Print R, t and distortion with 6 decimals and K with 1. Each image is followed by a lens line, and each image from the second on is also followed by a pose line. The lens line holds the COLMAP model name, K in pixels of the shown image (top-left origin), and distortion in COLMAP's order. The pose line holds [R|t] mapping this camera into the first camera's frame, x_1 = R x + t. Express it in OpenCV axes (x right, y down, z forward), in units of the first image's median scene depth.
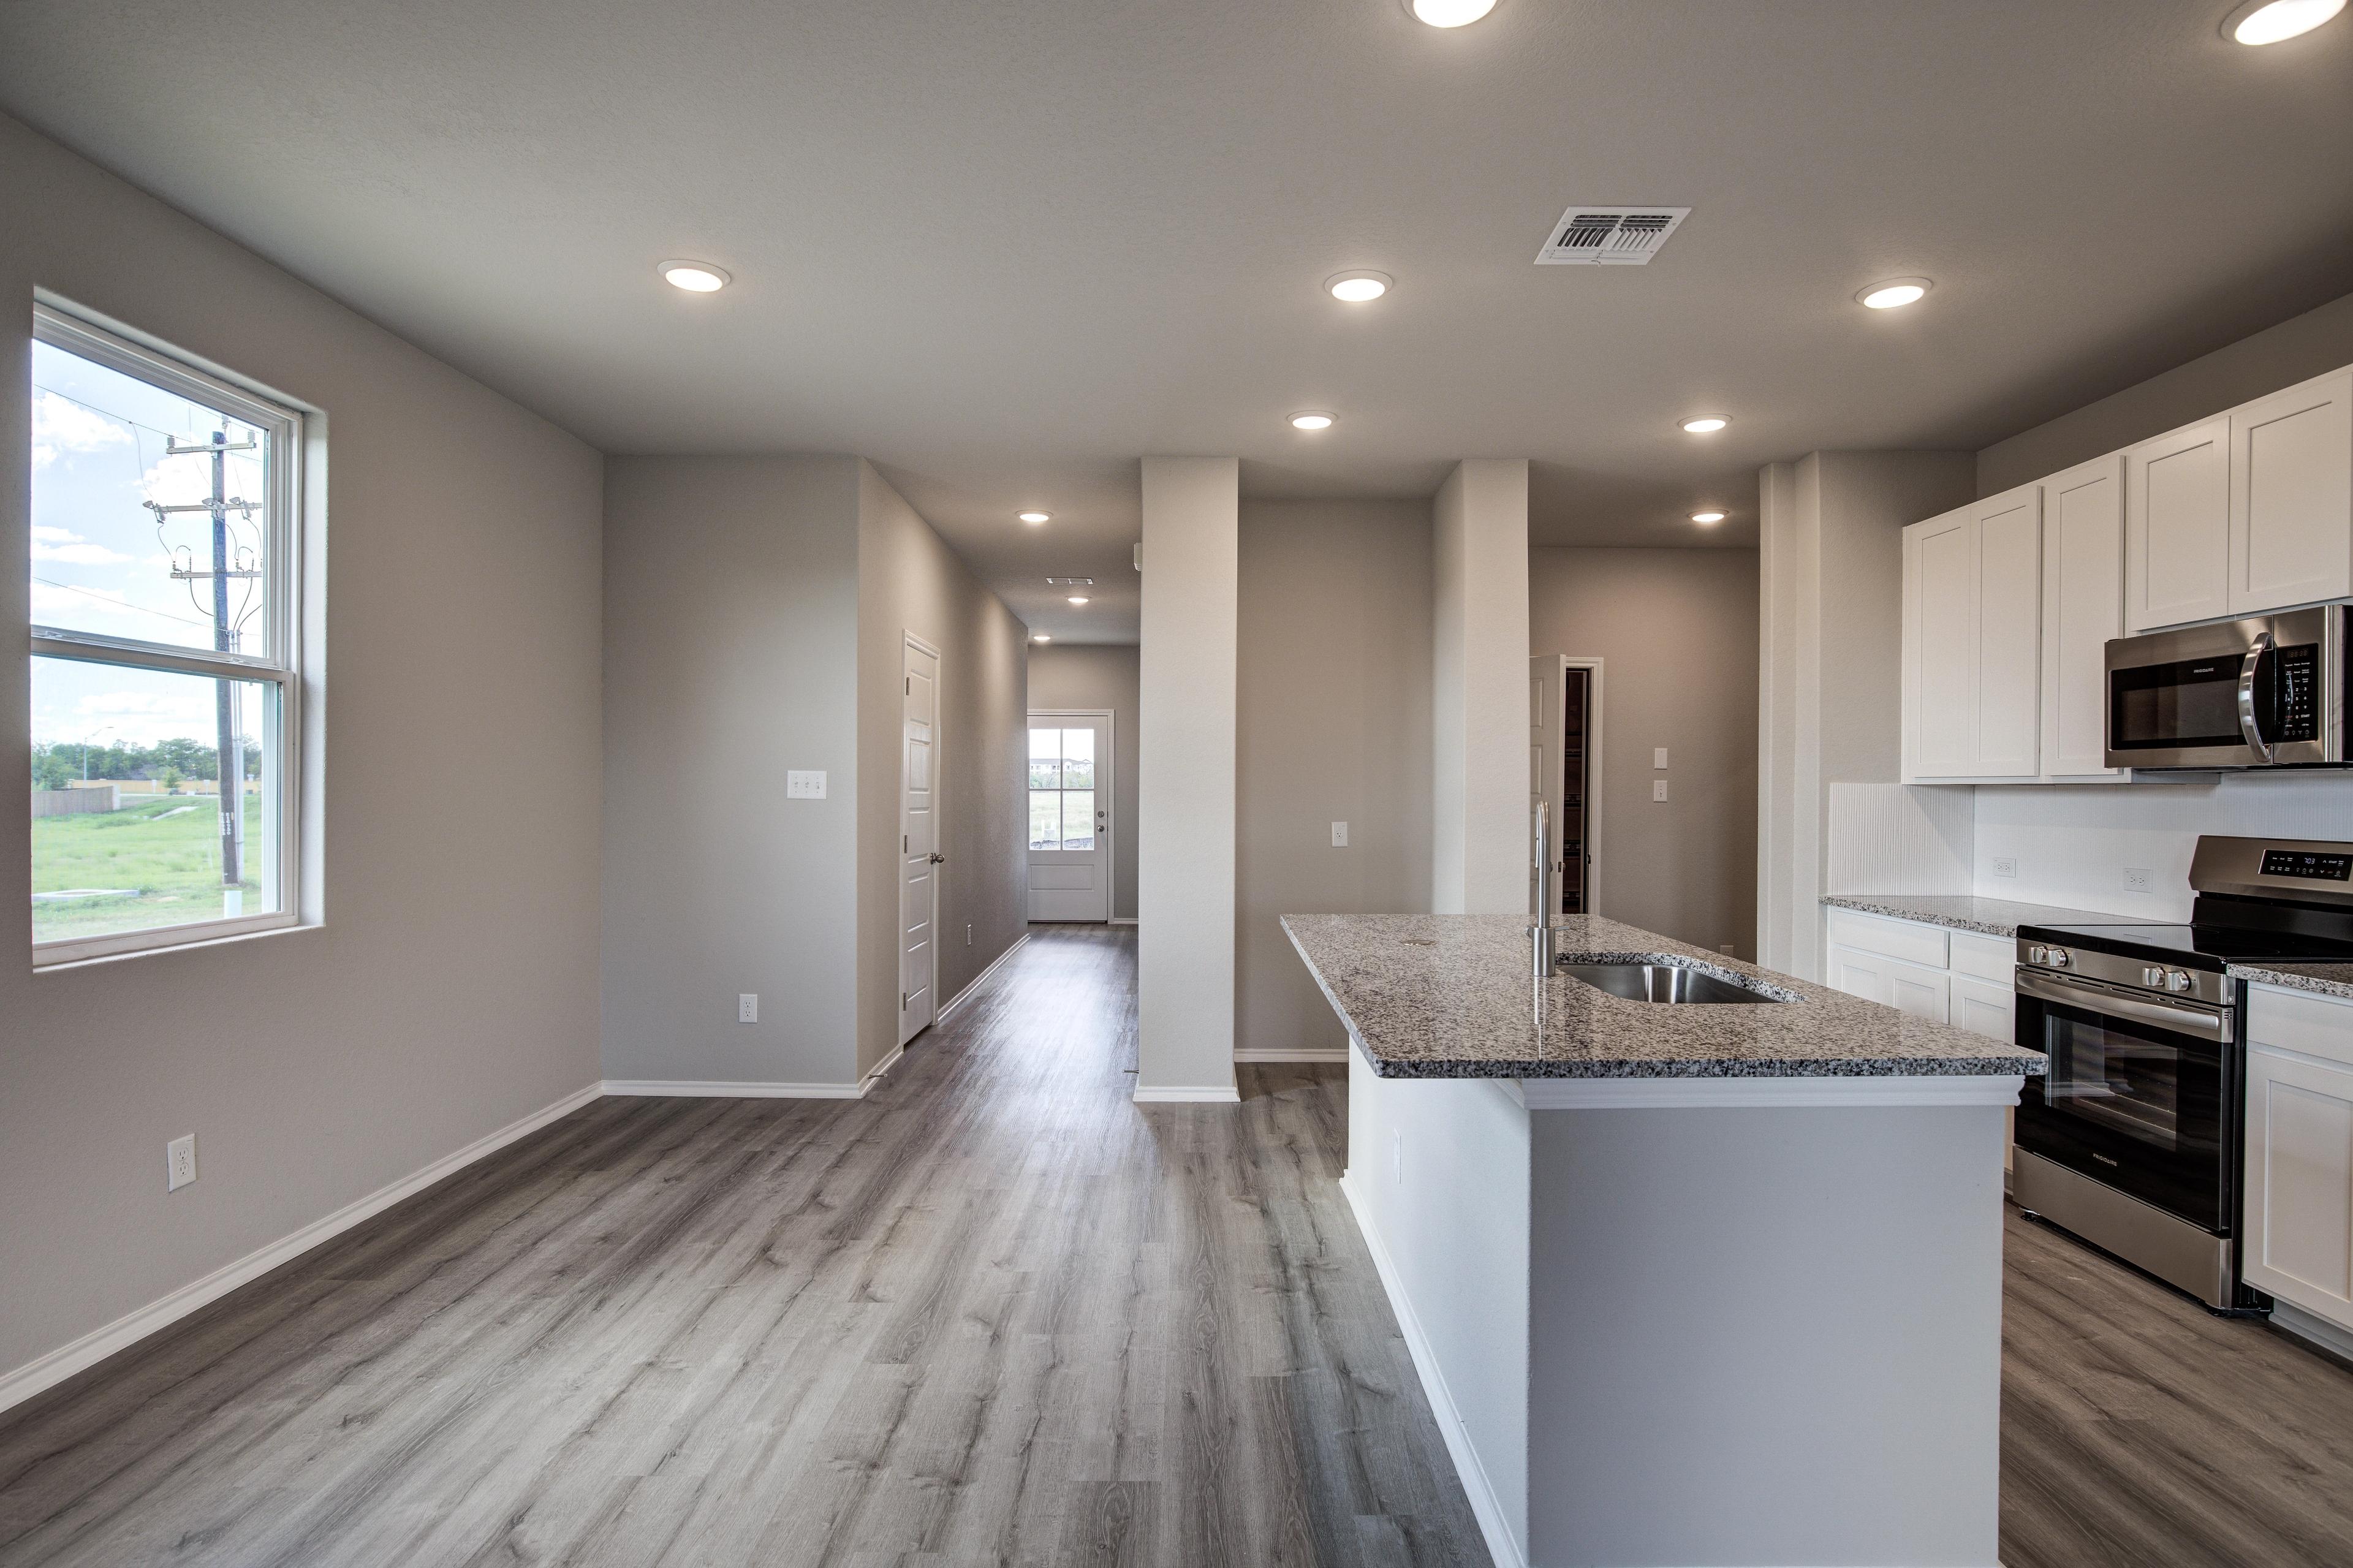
lens RADIAL K [[1189.5, 0, 1185.8], [0, 1189.5, 796.7], [0, 0, 1]] dist [-0.026086, 0.004514]
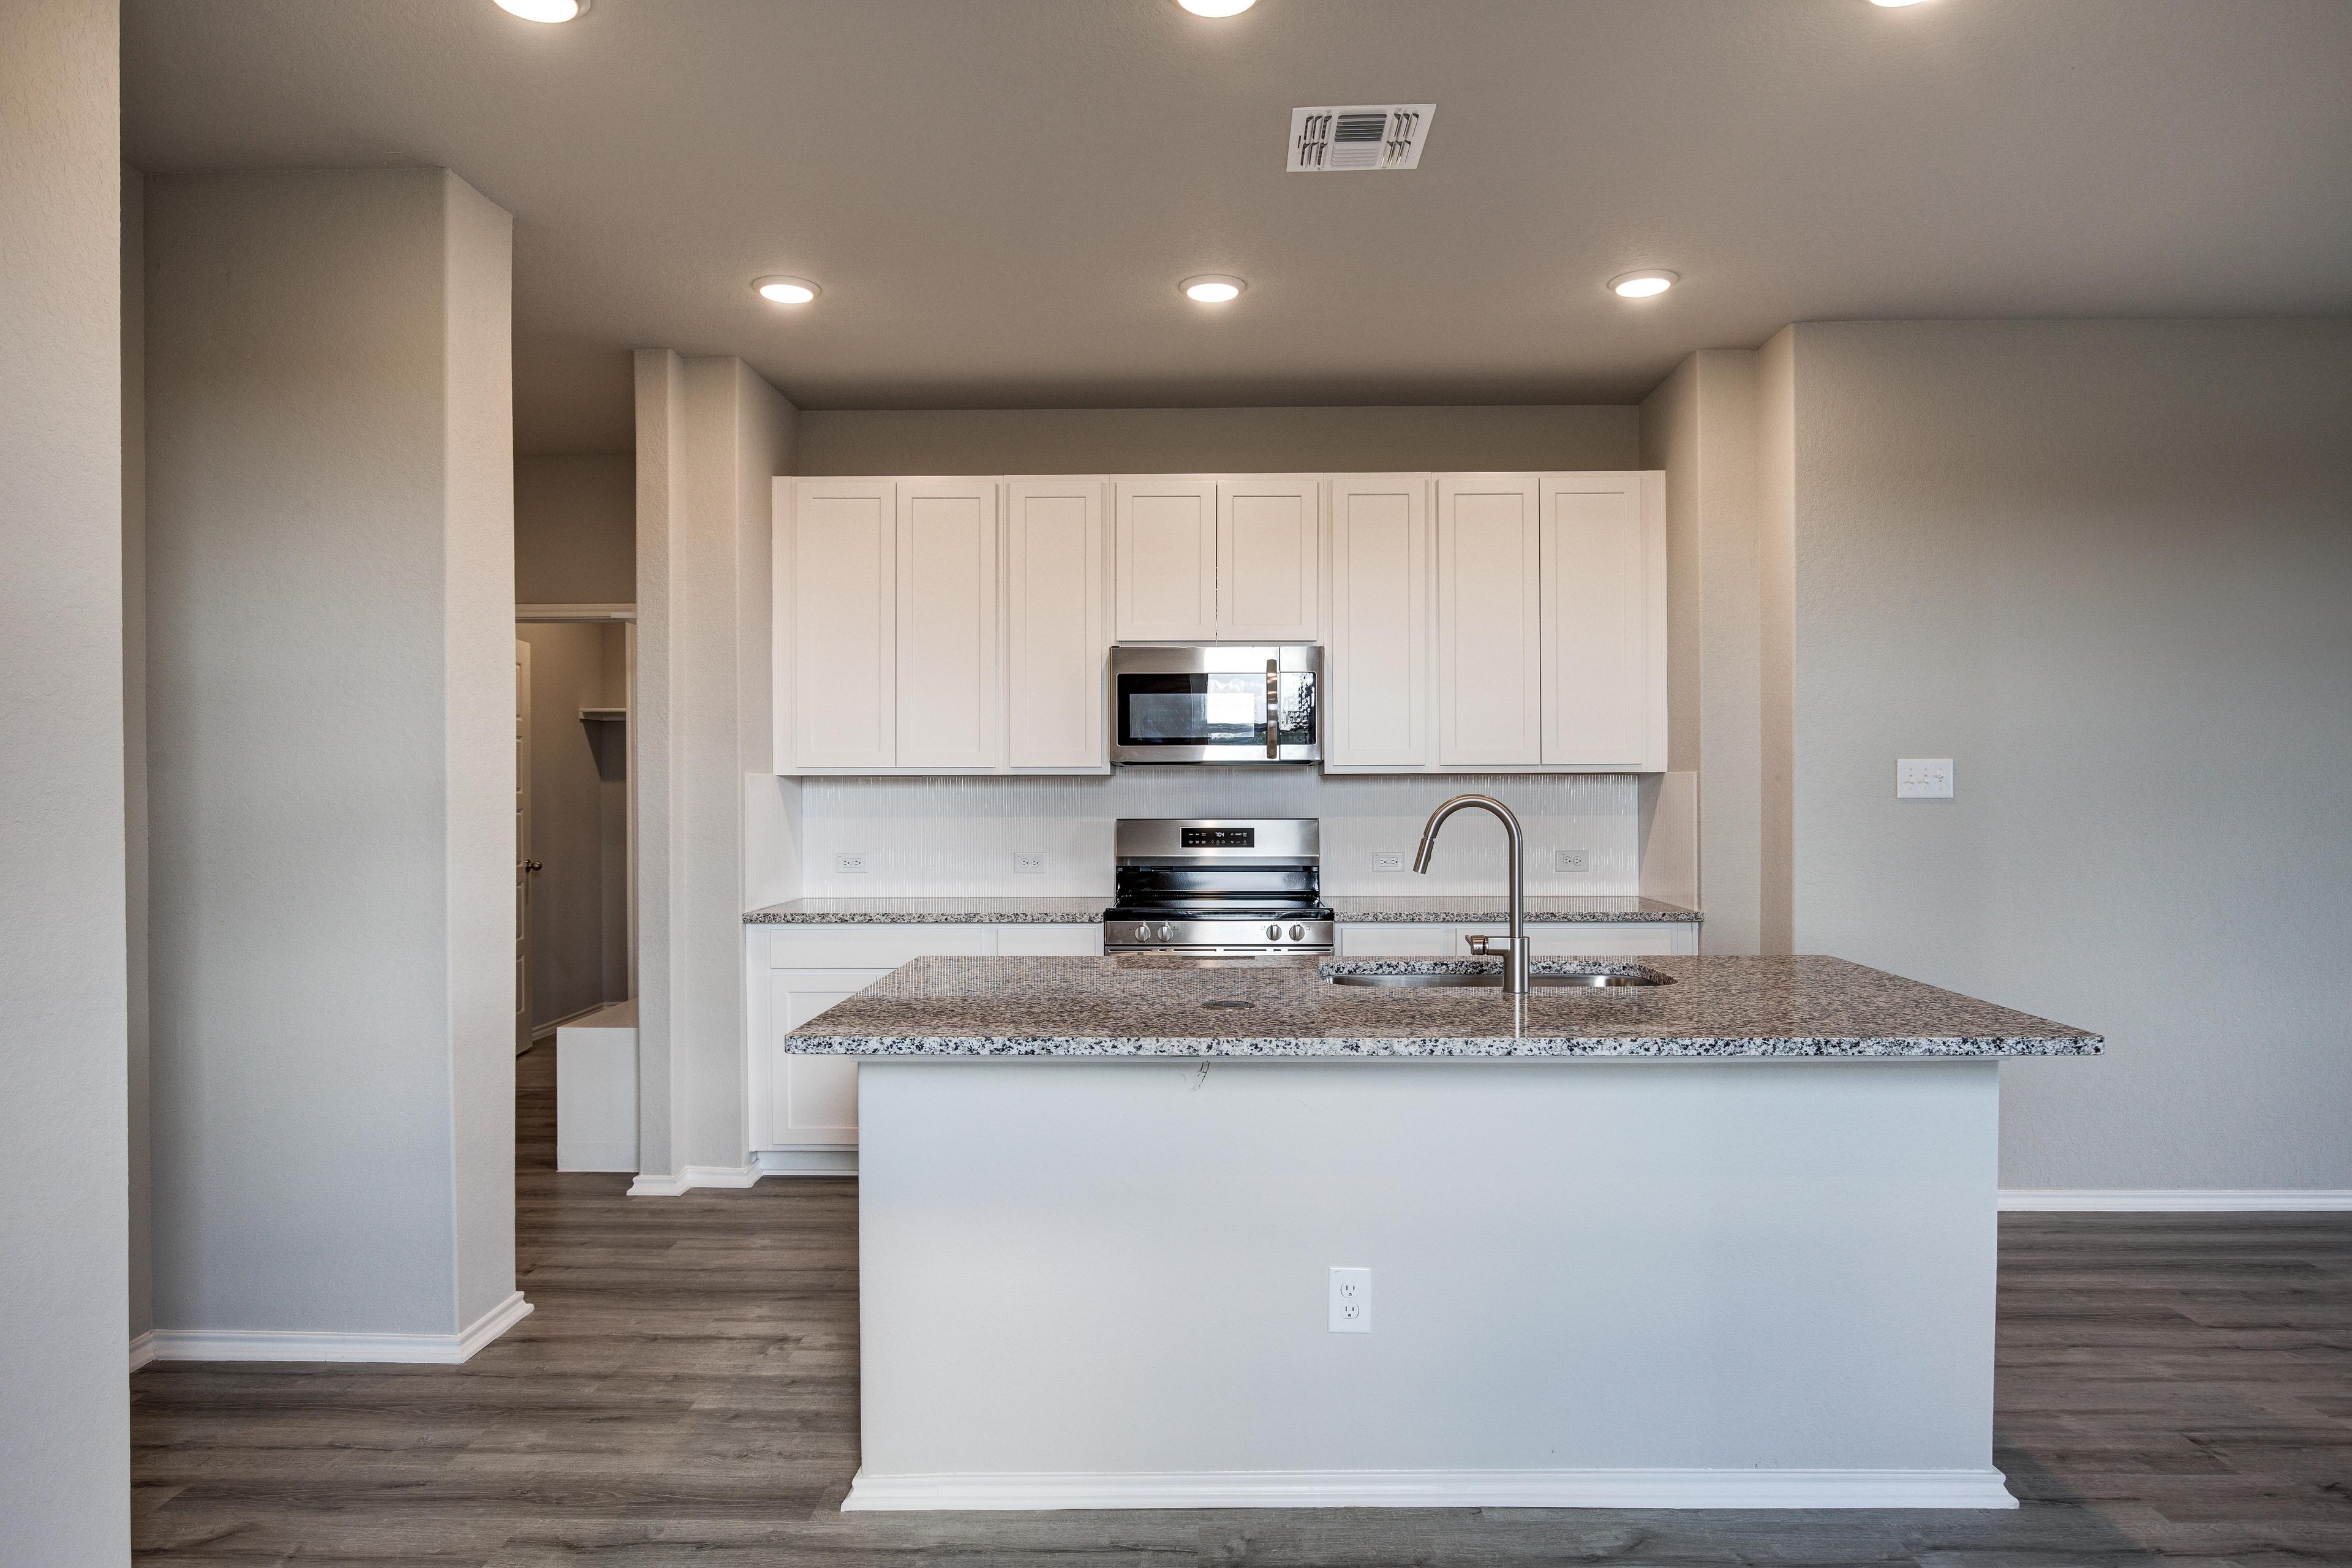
lens RADIAL K [[1350.7, 0, 1164.5], [0, 1350.7, 816.7], [0, 0, 1]] dist [-0.033065, 0.004076]
pose [[0.032424, -0.027570, 0.999094, -0.555509], [0.008780, 0.999589, 0.027298, -0.006840], [-0.999436, 0.007887, 0.032652, 1.002201]]
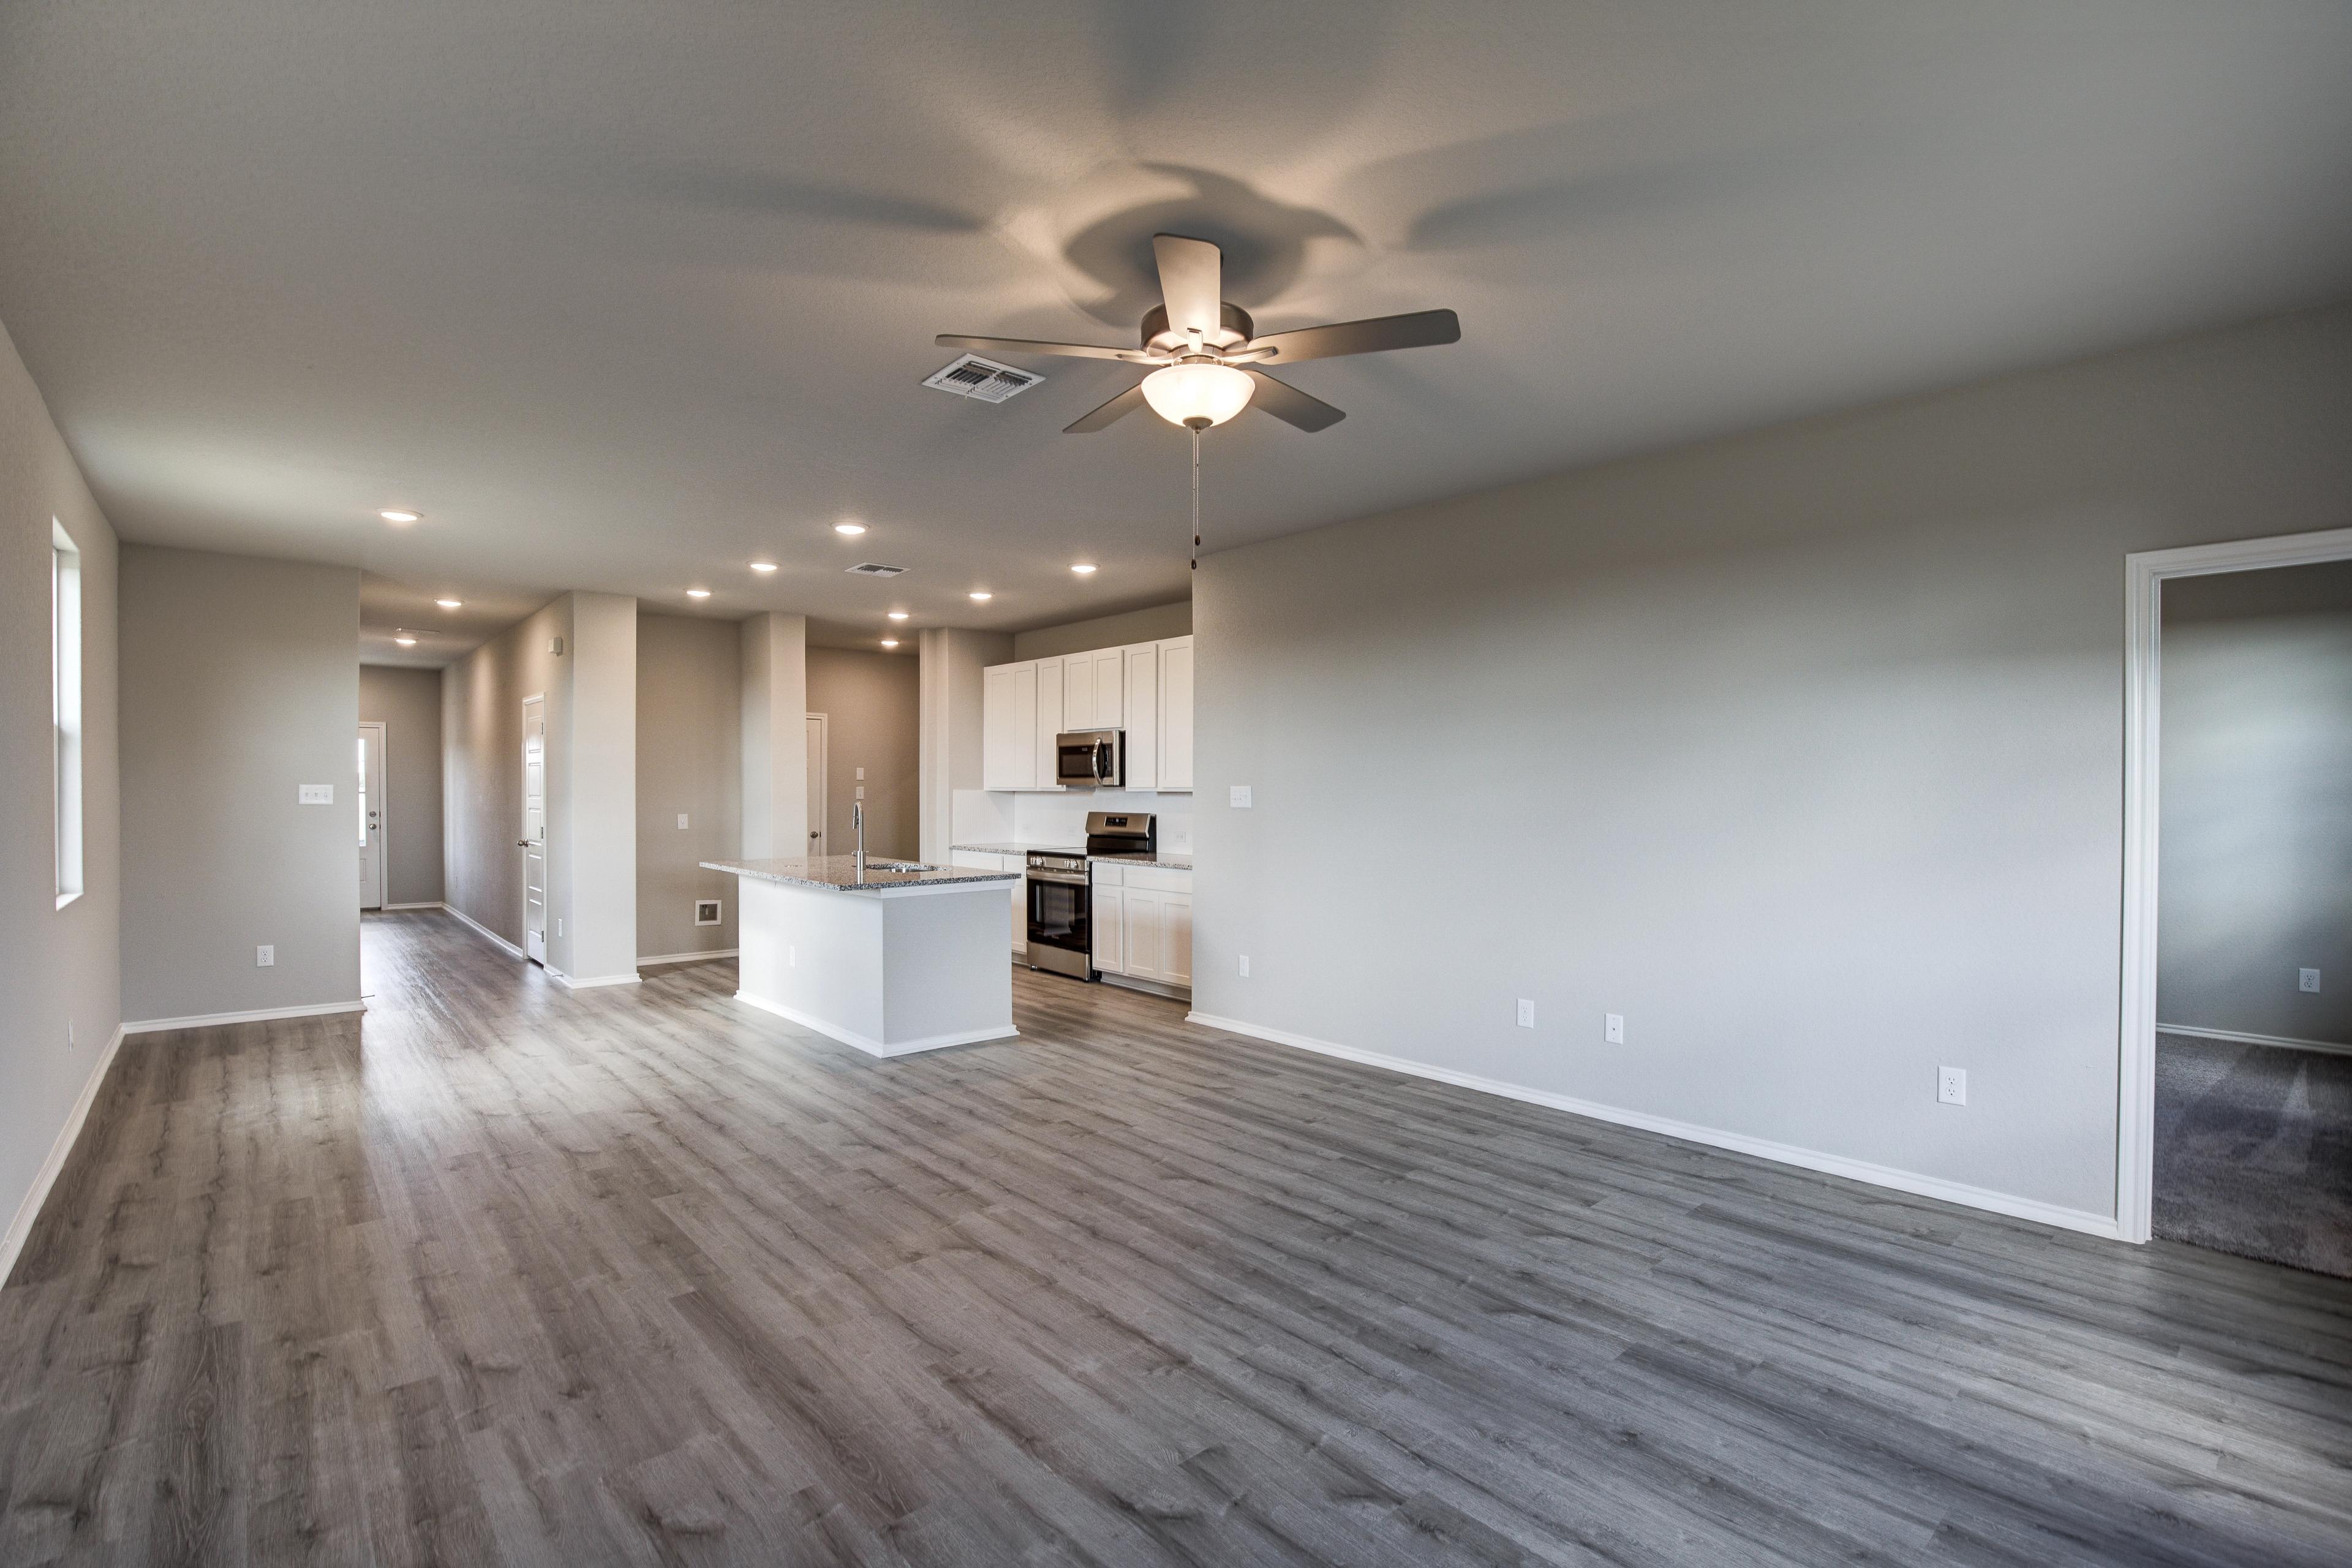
lens RADIAL K [[1075.2, 0, 1177.1], [0, 1075.2, 799.0], [0, 0, 1]] dist [-0.036260, 0.007341]
pose [[0.750602, -0.010082, 0.660677, -0.577429], [0.005921, 0.999946, 0.008532, -0.014651], [-0.660728, -0.002492, 0.750622, -0.959775]]
